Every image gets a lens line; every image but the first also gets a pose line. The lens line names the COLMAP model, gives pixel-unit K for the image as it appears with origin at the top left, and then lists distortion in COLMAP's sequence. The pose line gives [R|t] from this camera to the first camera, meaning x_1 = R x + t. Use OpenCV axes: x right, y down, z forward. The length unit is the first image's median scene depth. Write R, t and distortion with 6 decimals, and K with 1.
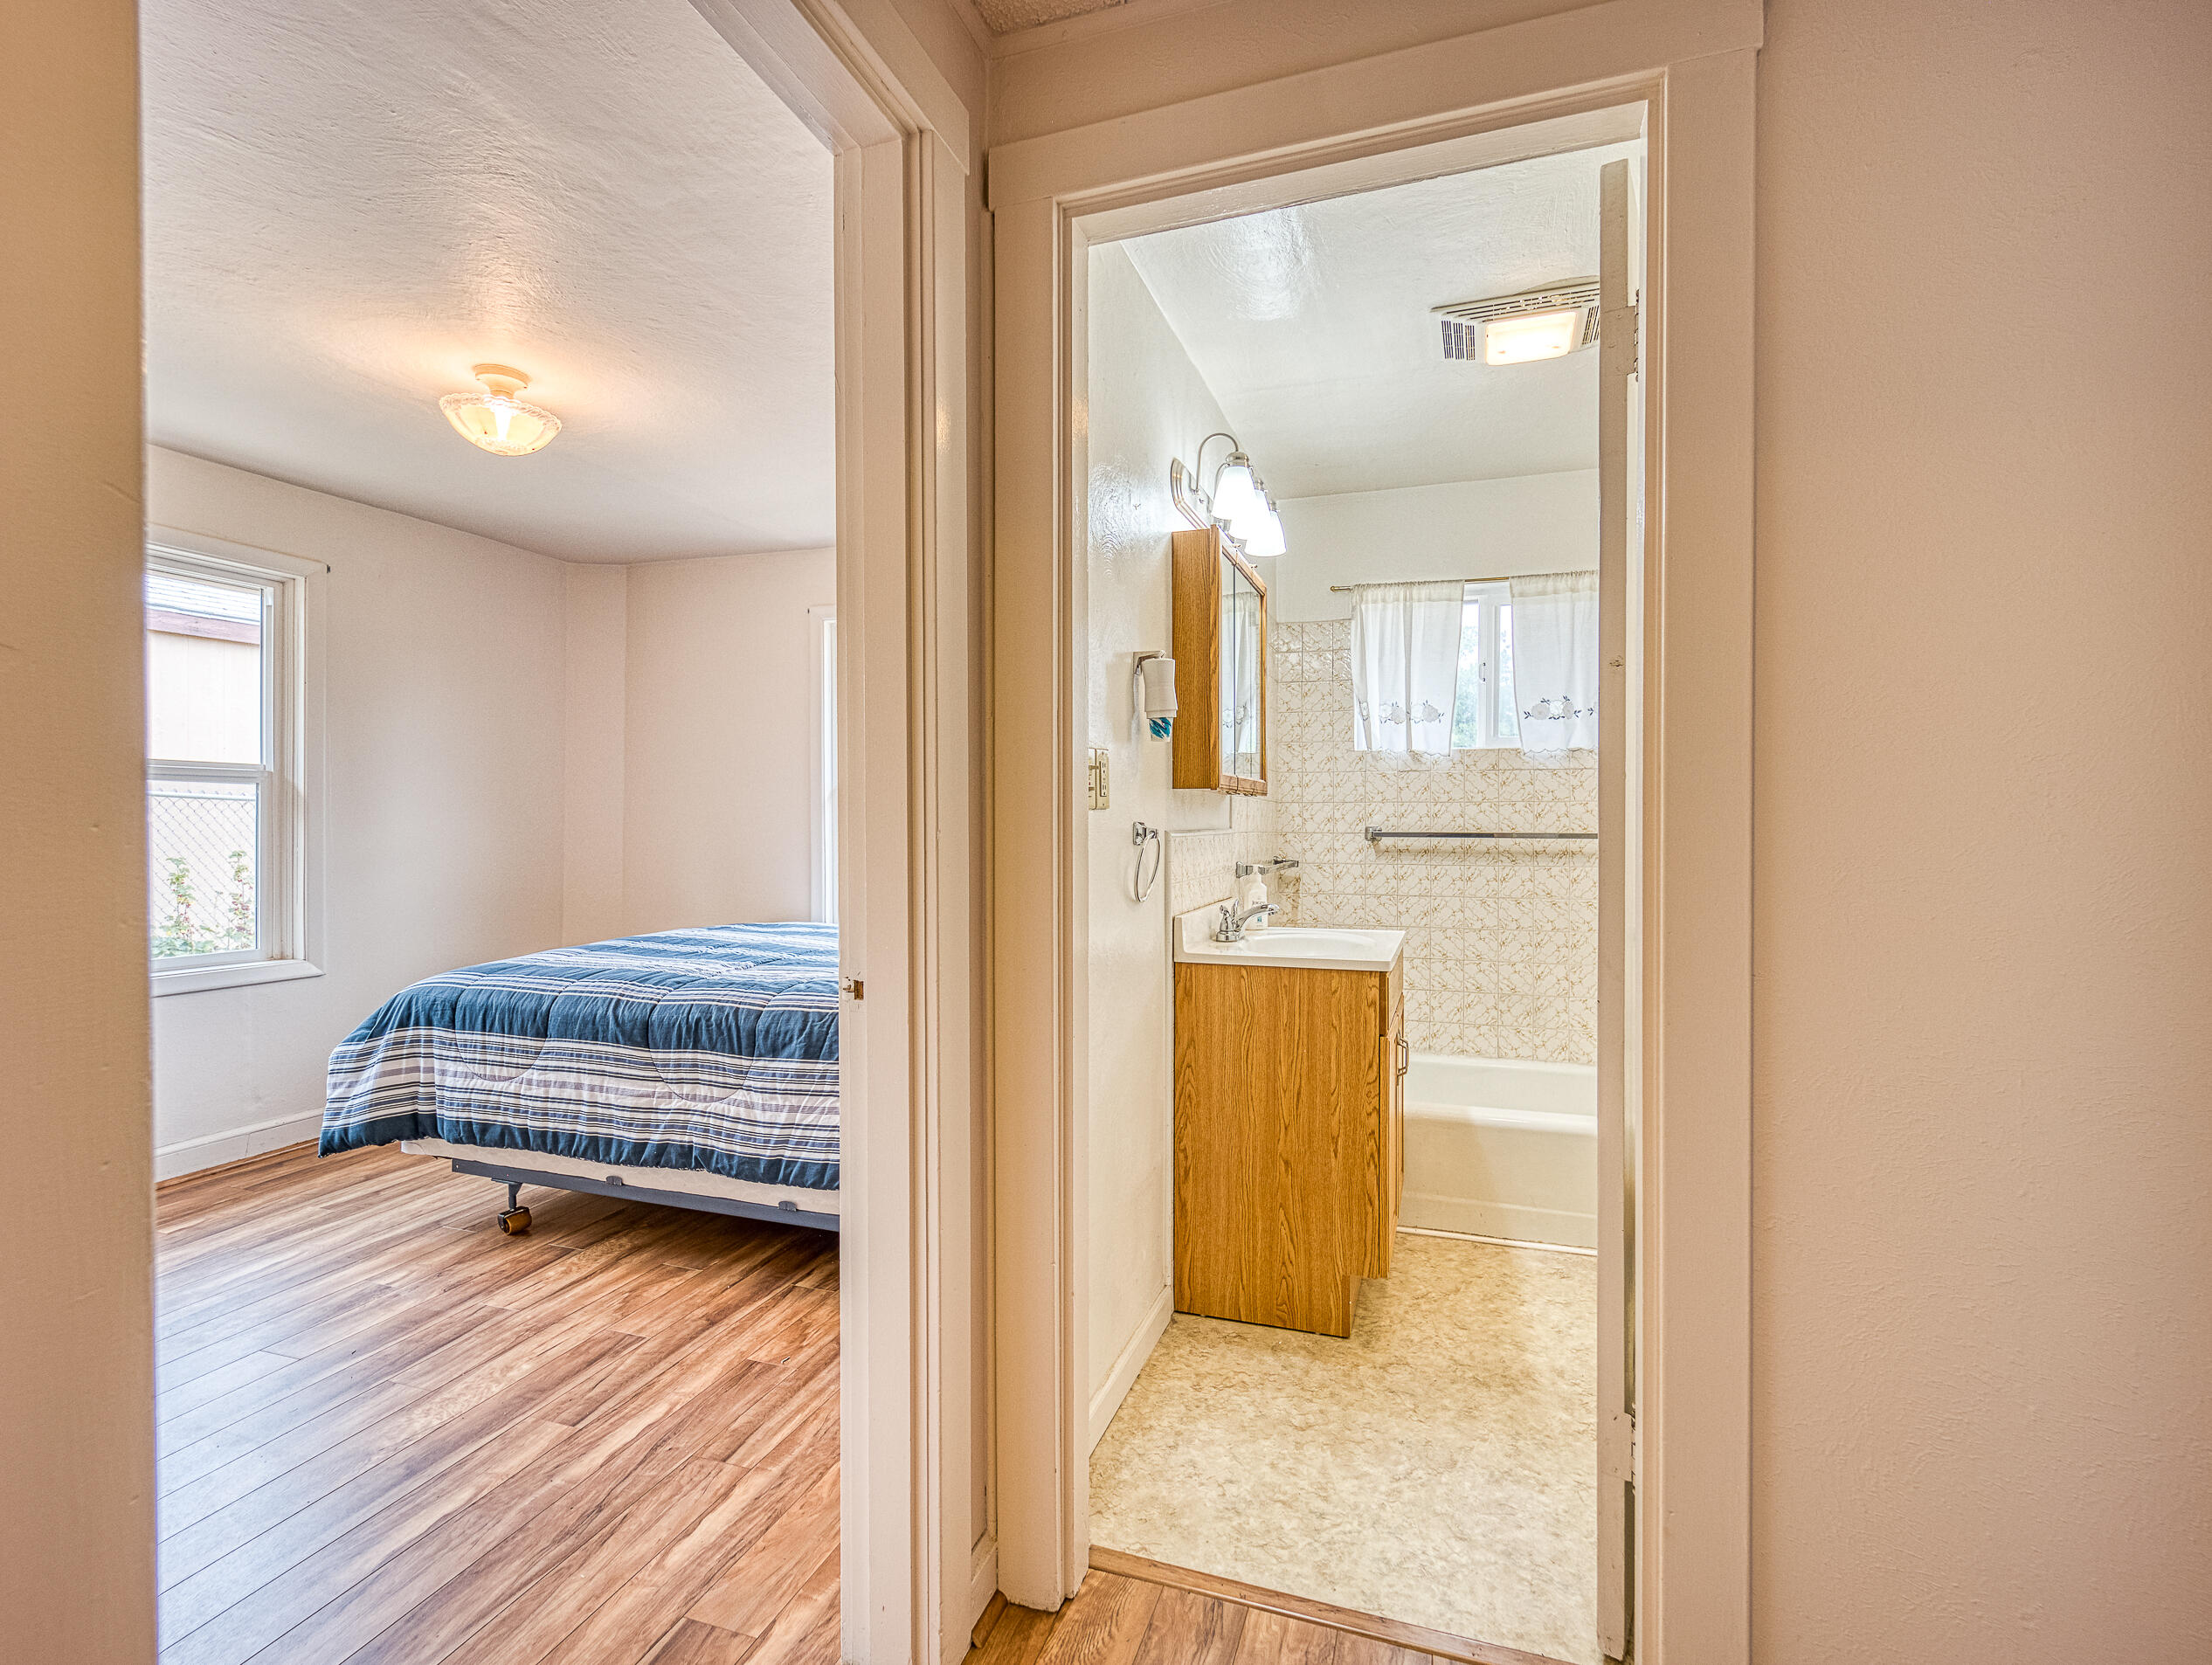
lens RADIAL K [[1024.8, 0, 1177.5], [0, 1024.8, 818.2], [0, 0, 1]] dist [-0.000757, 0.000152]
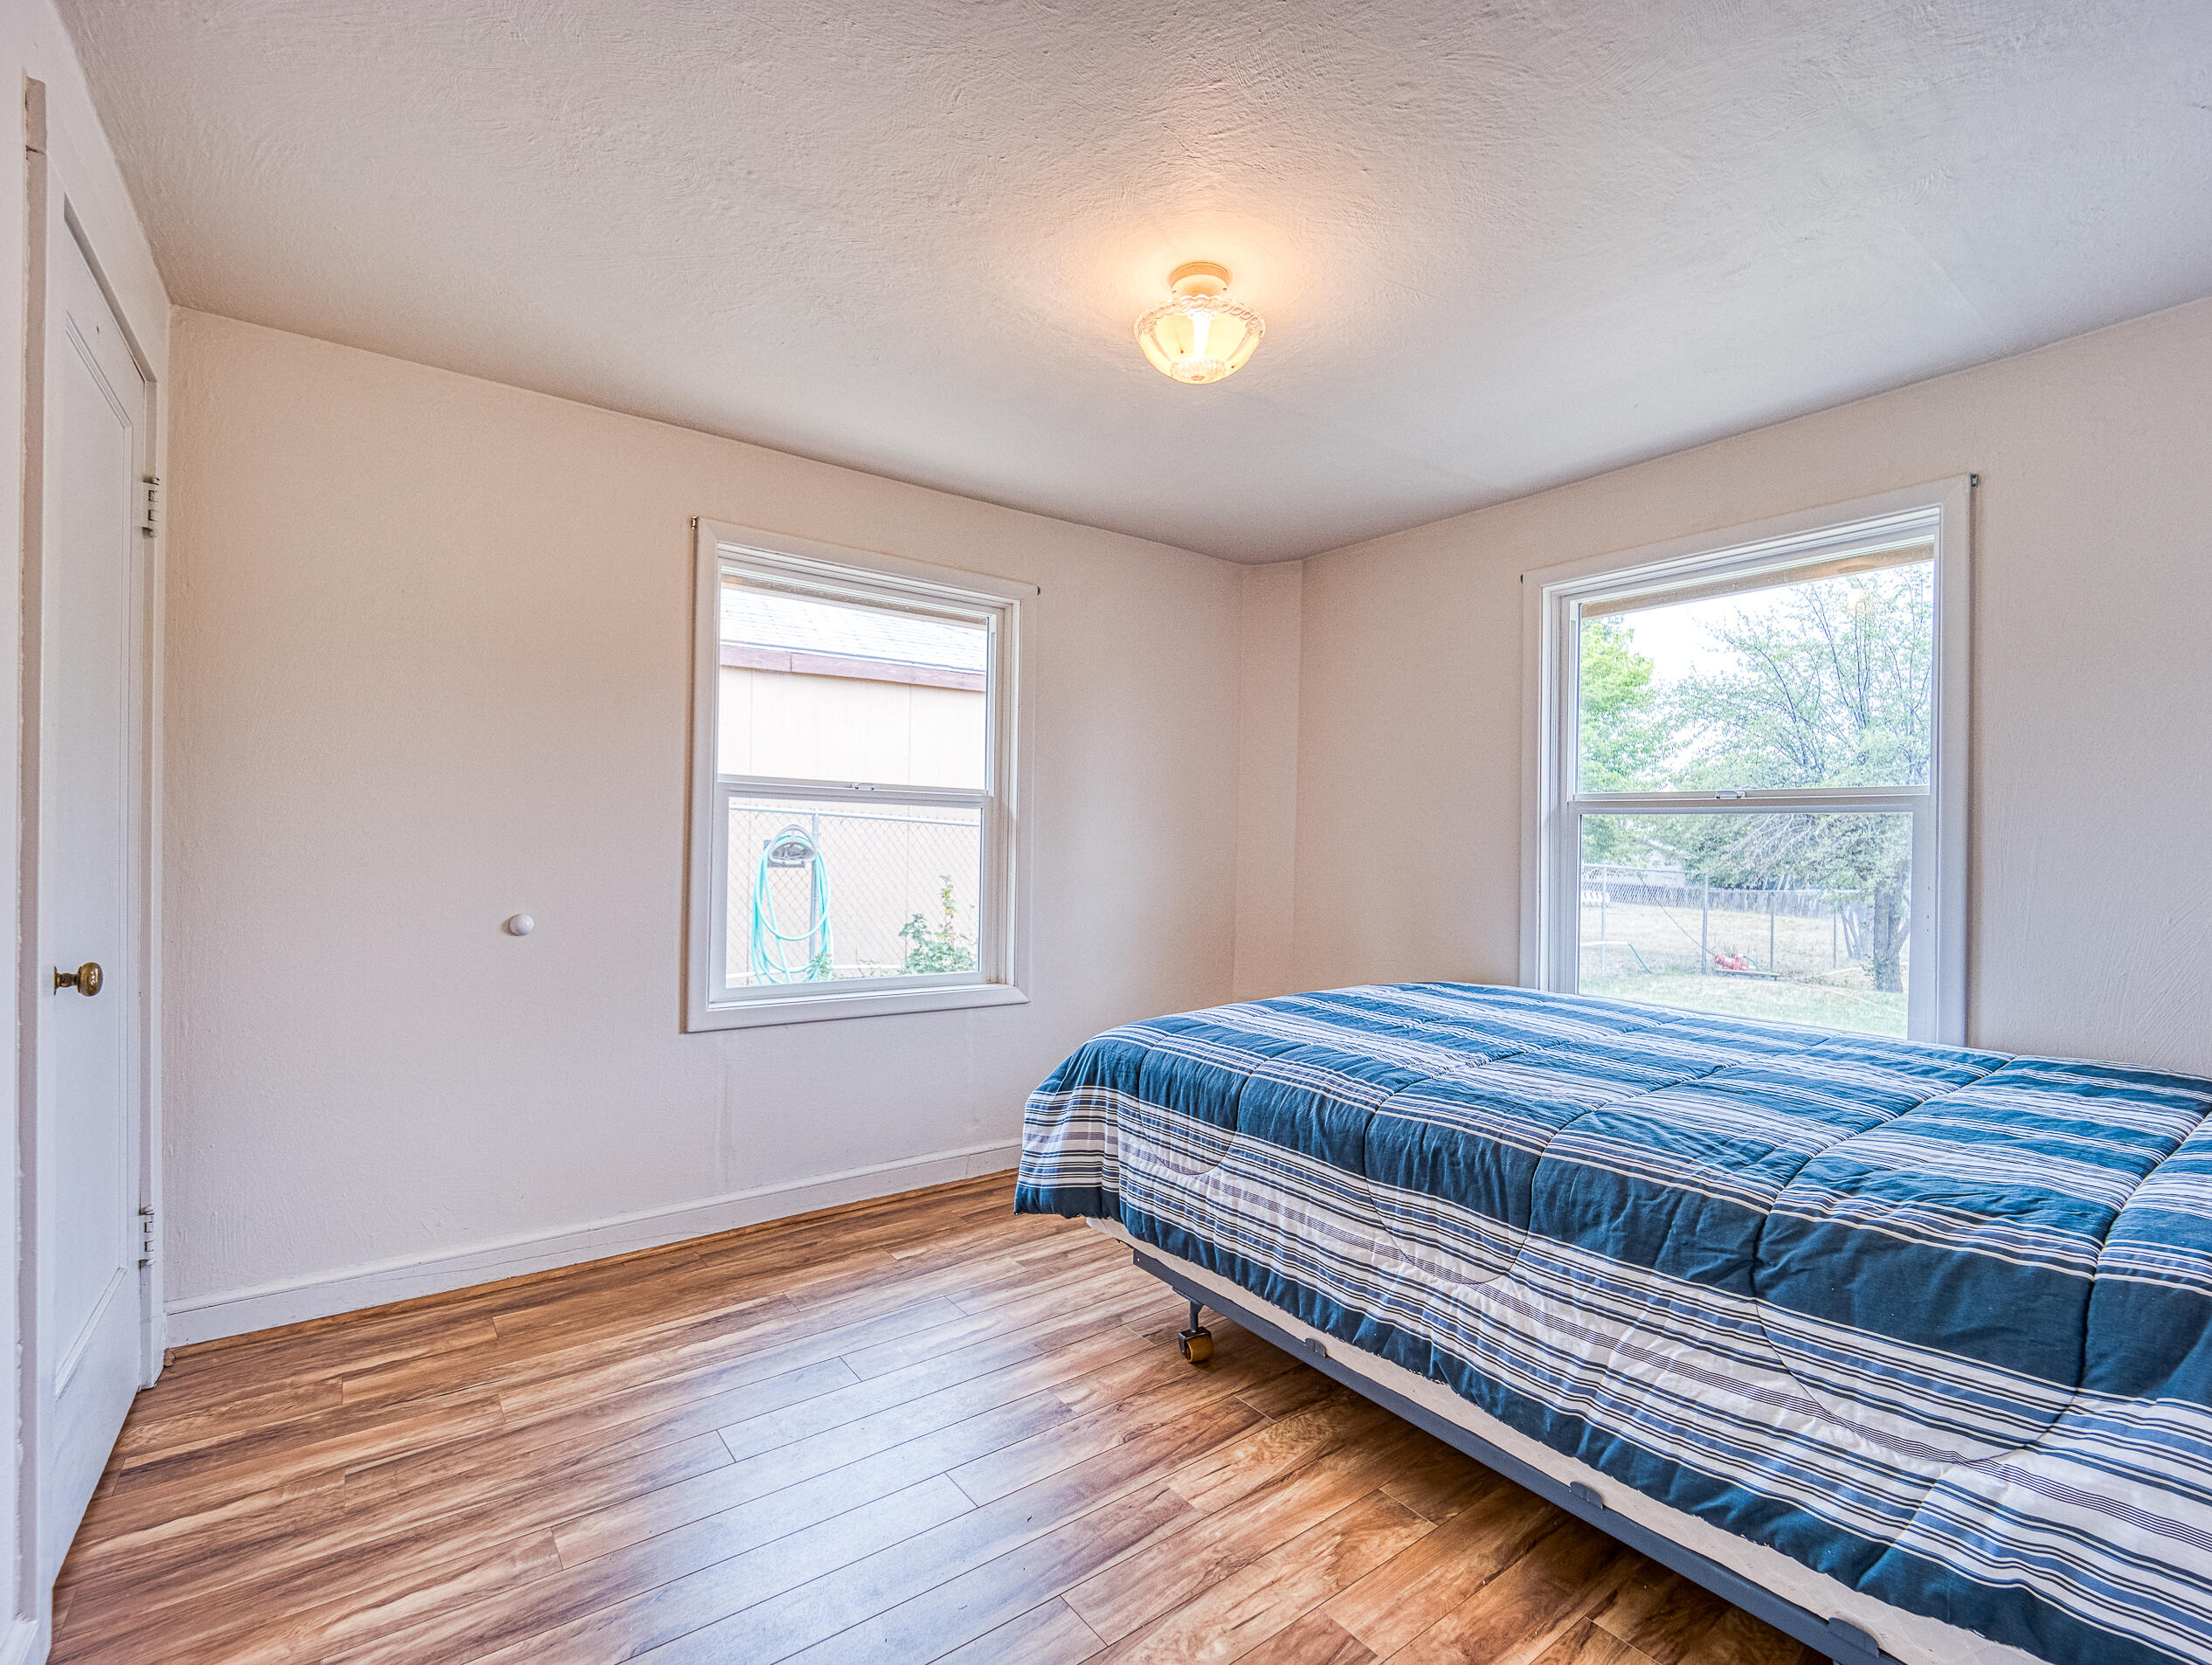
lens RADIAL K [[1024.8, 0, 1114.4], [0, 1024.8, 838.1], [0, 0, 1]] dist [-0.000757, 0.000152]
pose [[0.805066, 0.007915, -0.593133, -0.233764], [-0.014489, 0.999875, -0.006324, -0.000001], [0.593008, 0.013685, 0.805080, 0.321623]]
